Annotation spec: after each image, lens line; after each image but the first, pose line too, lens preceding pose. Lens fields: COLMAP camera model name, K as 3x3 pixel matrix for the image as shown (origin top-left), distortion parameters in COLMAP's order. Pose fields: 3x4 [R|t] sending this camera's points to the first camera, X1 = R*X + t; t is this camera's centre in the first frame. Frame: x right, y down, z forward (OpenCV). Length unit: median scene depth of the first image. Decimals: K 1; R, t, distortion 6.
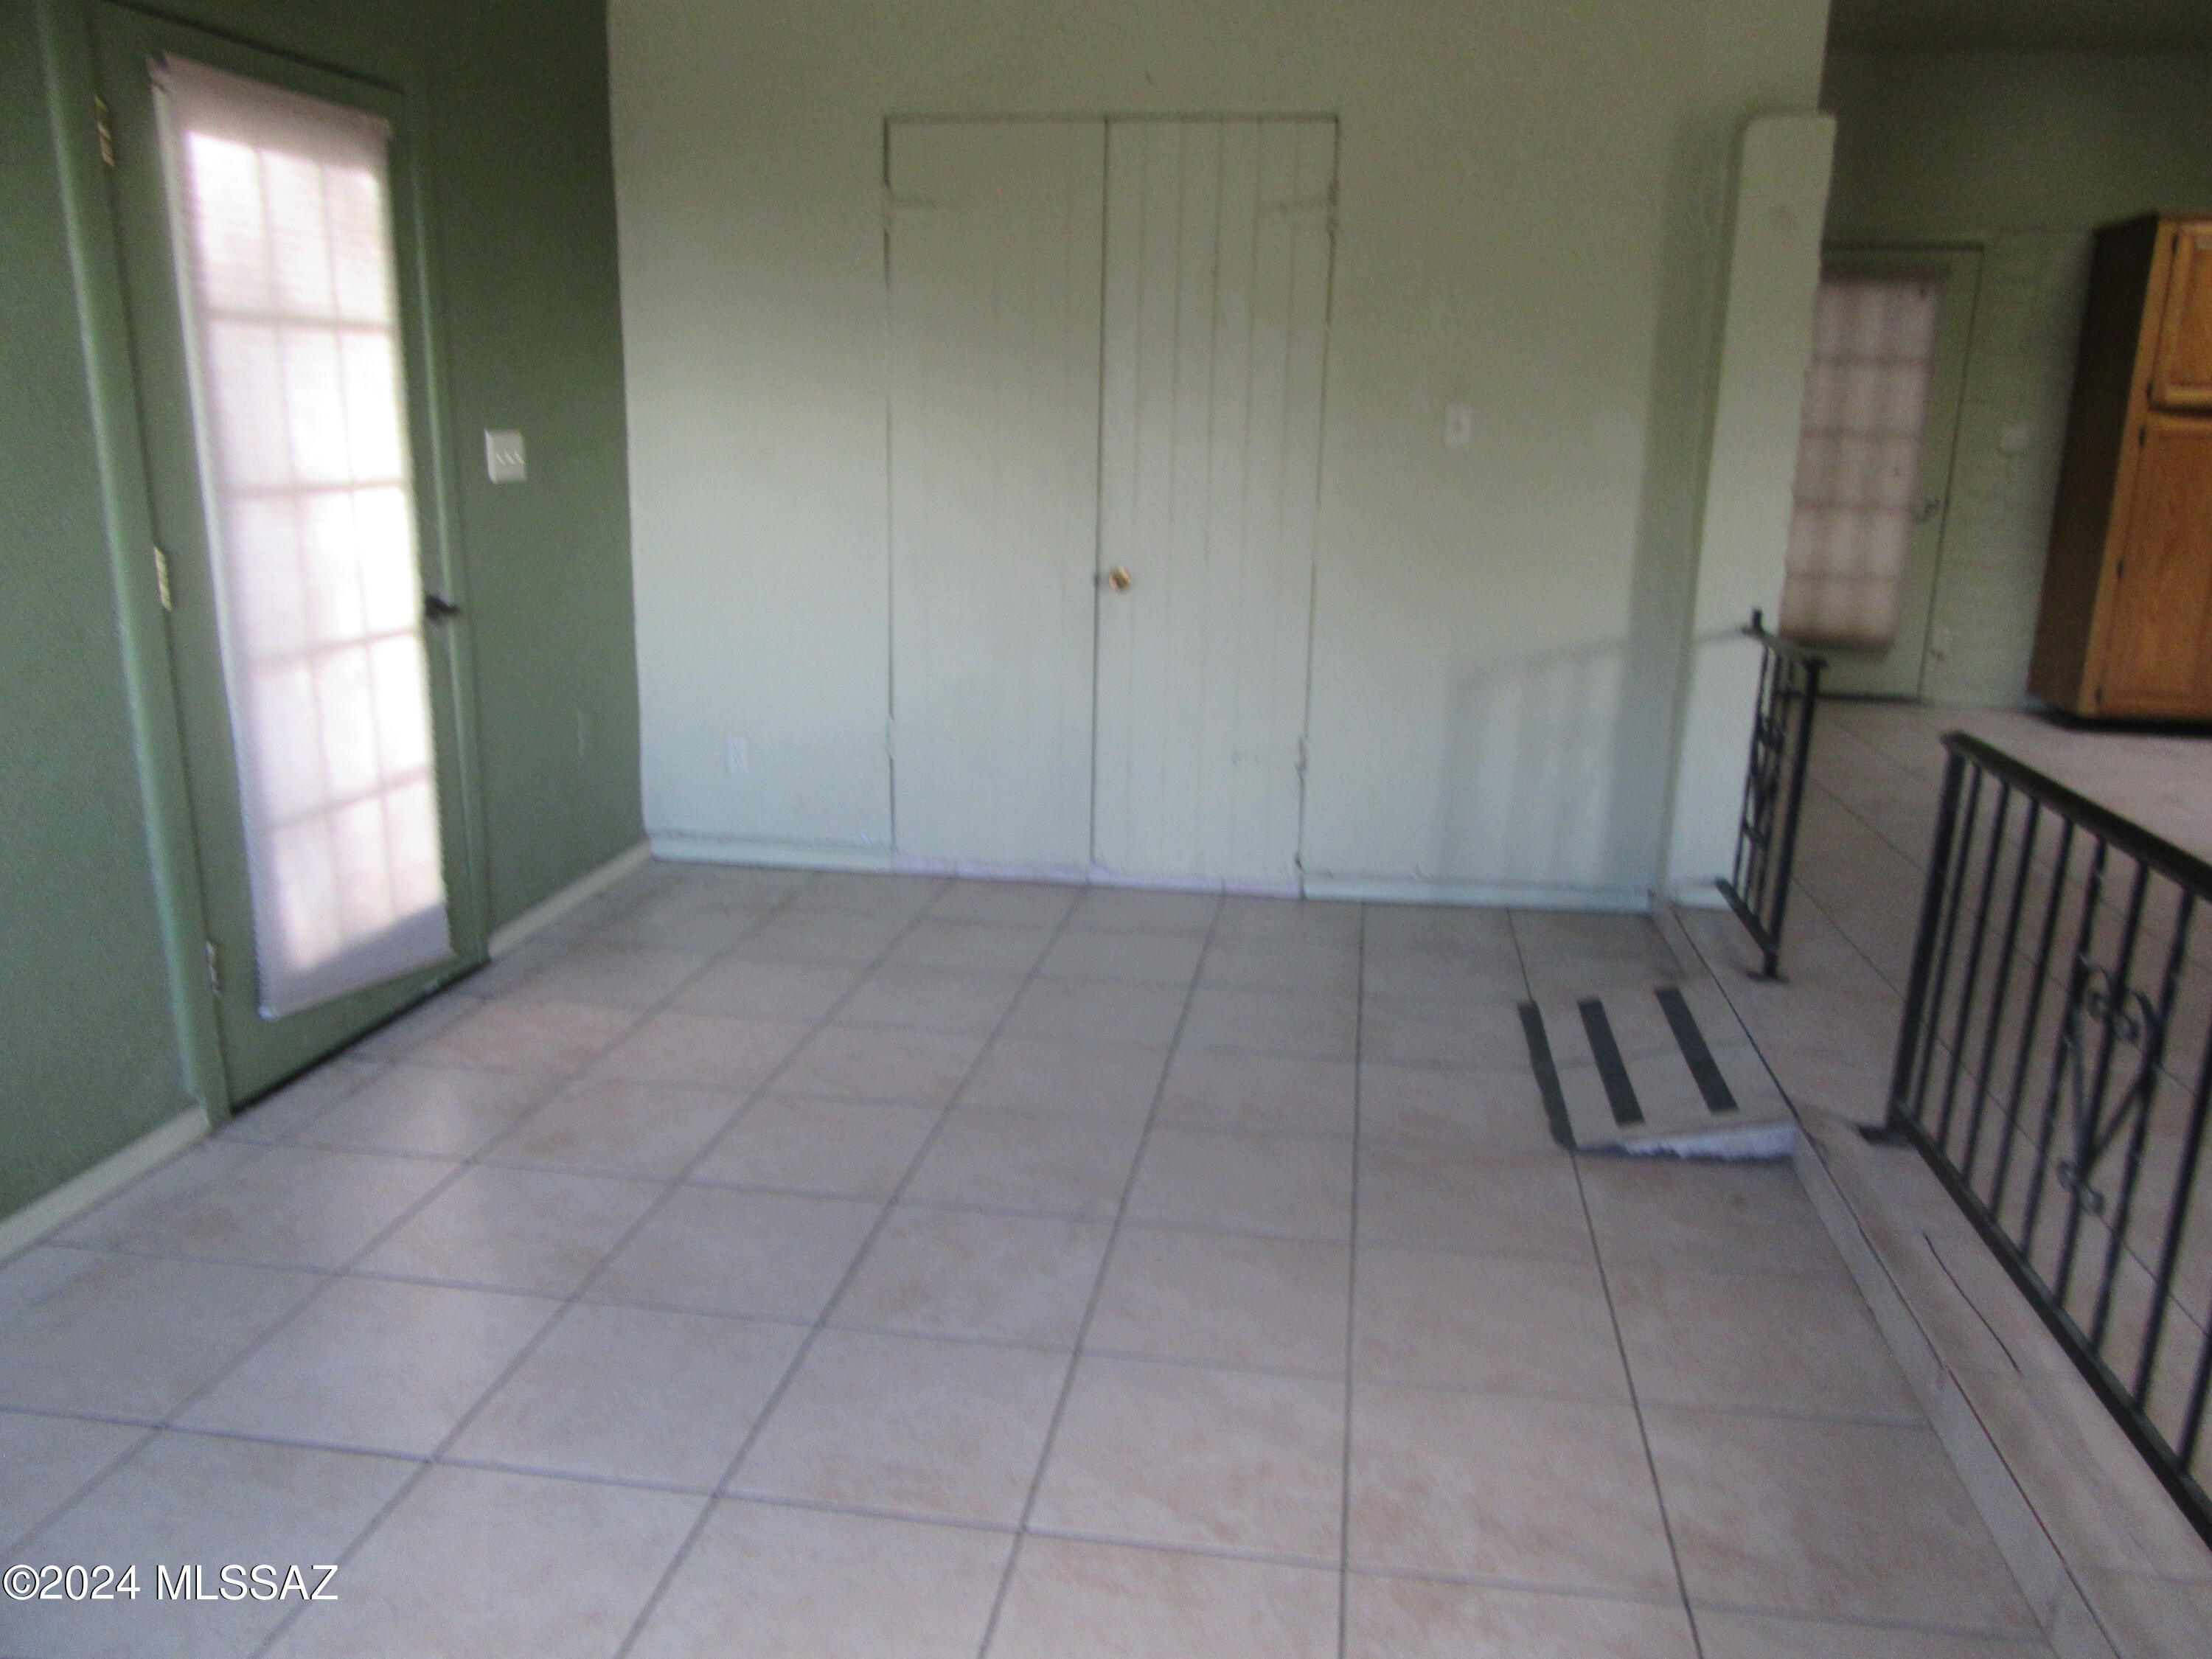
lens RADIAL K [[1622.7, 0, 1108.0], [0, 1622.7, 840.5], [0, 0, 1]] dist [0.003706, -0.053276]
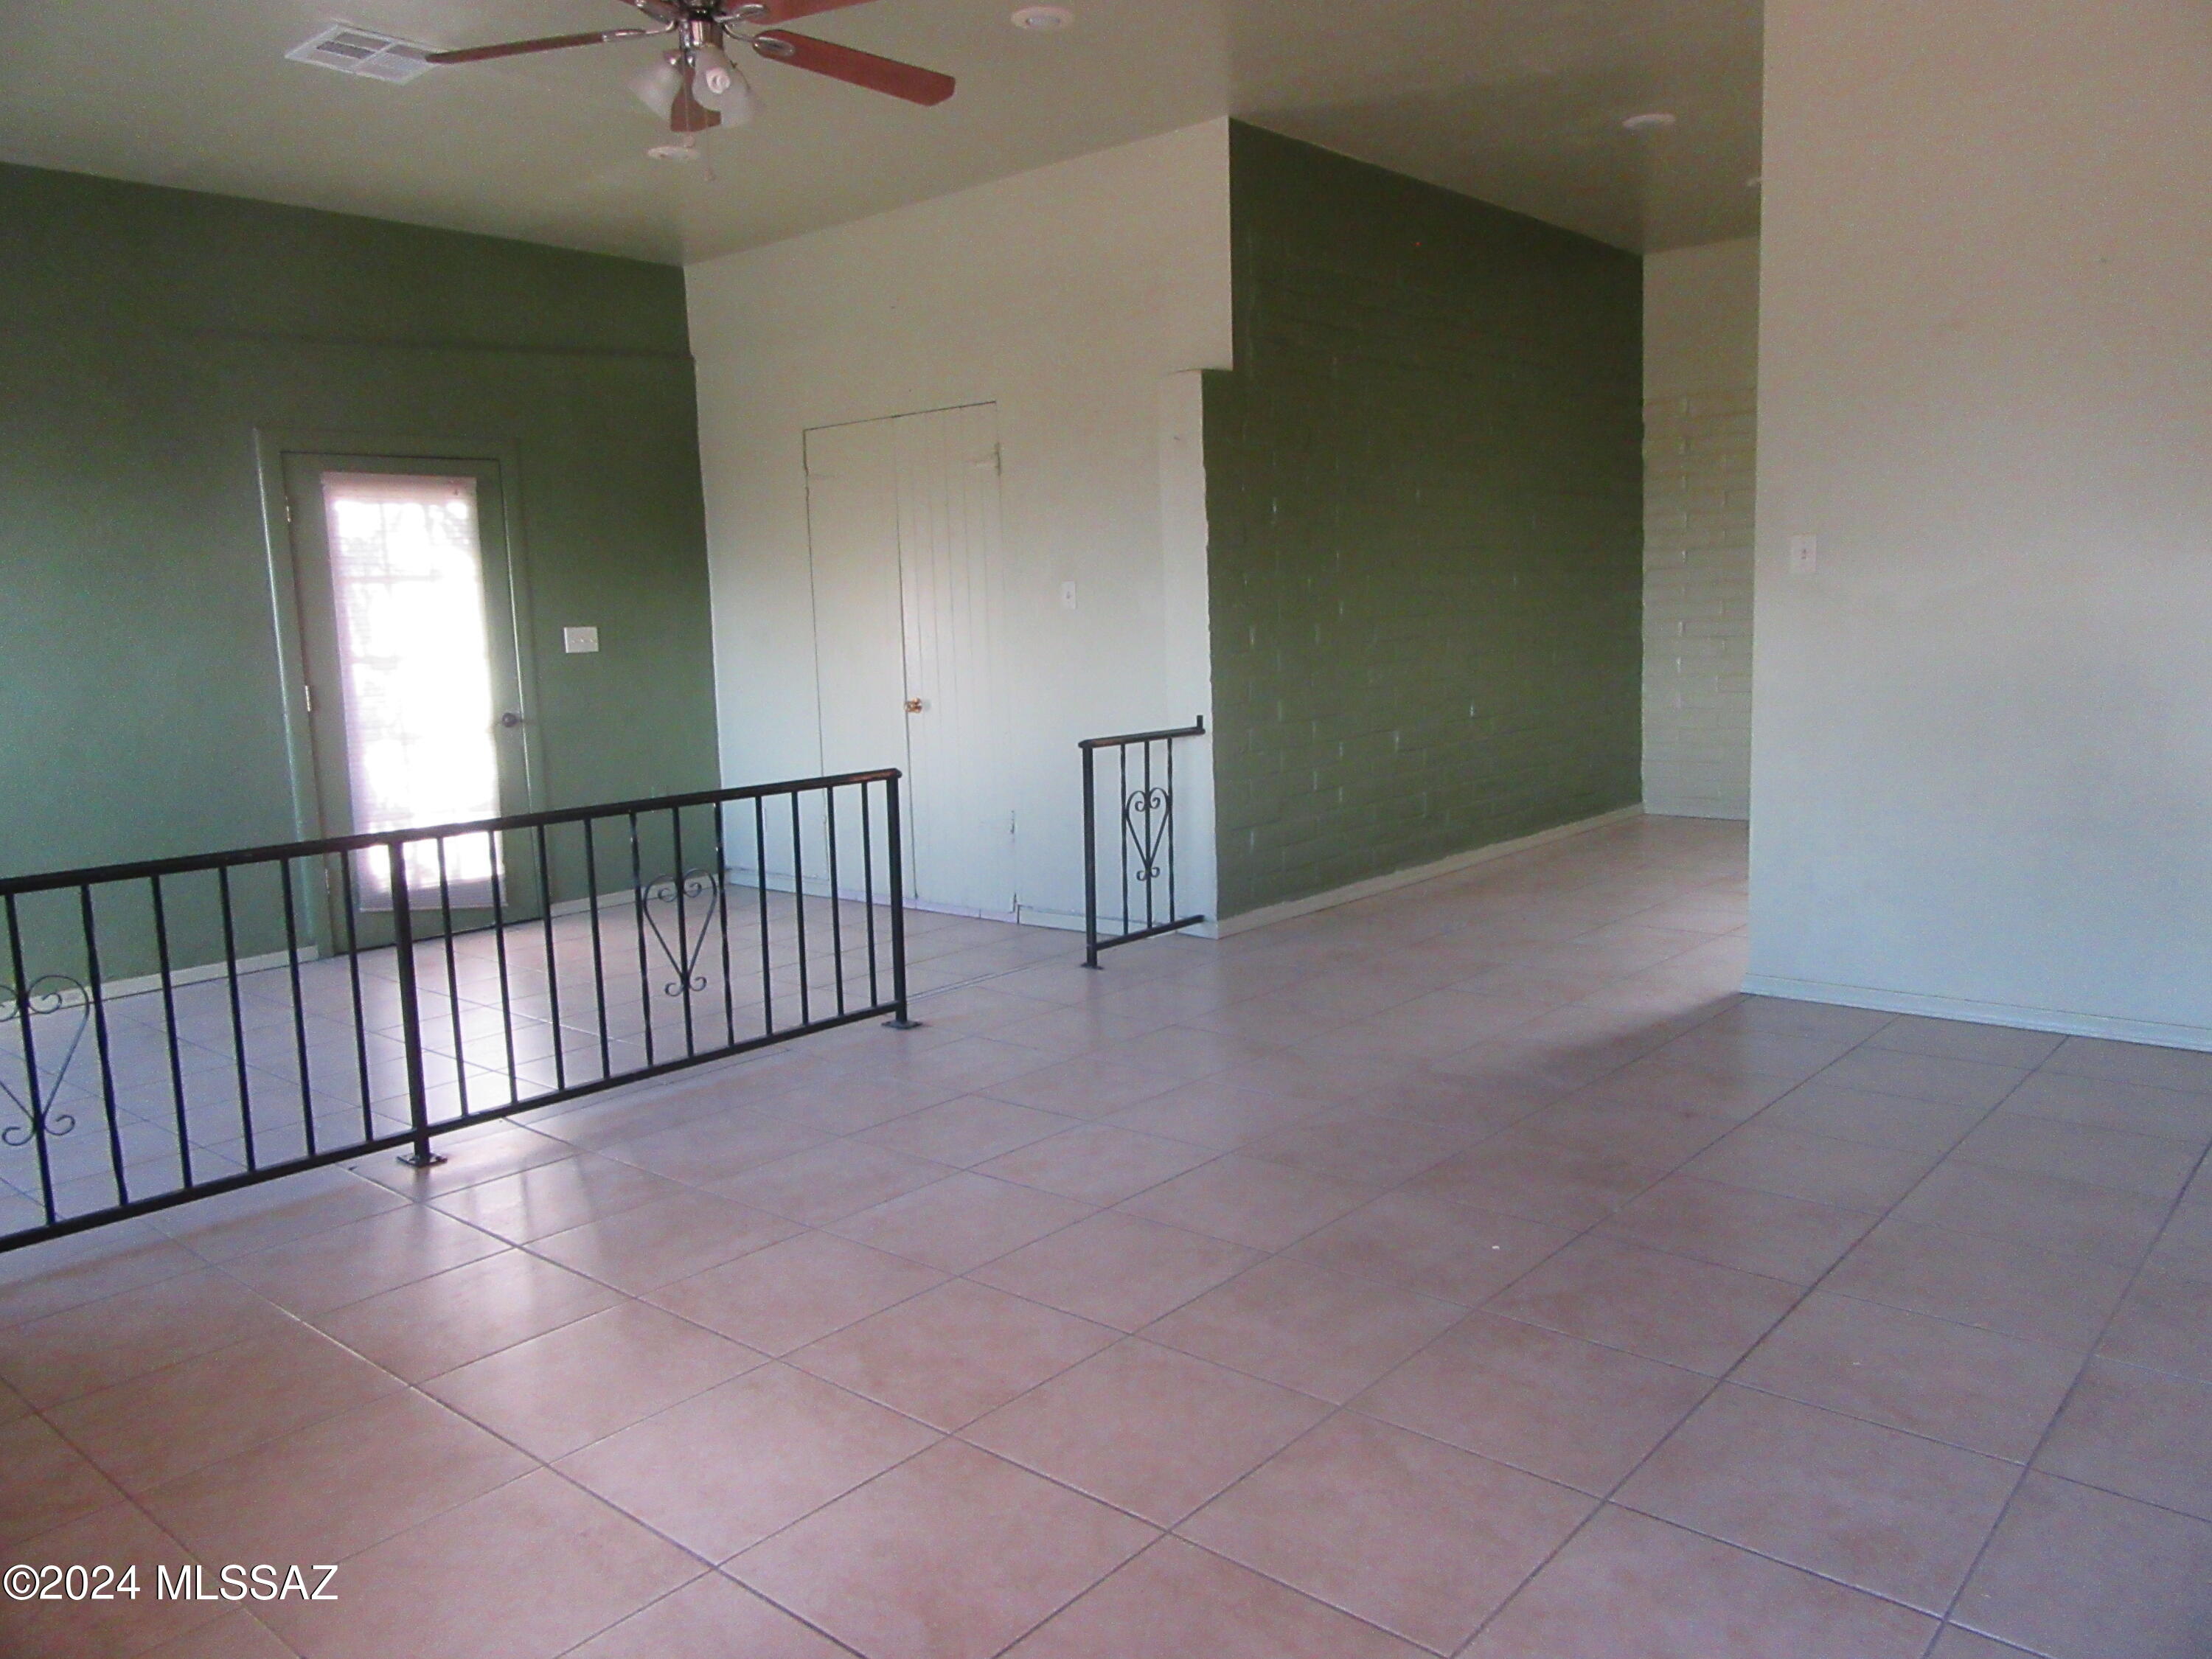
lens RADIAL K [[1622.7, 0, 1108.0], [0, 1622.7, 840.5], [0, 0, 1]] dist [0.003706, -0.053276]
pose [[0.851664, 0.027549, -0.523364, 1.082625], [-0.087291, 0.992125, -0.089823, 0.096113], [0.516768, 0.122184, 0.847362, -0.201021]]
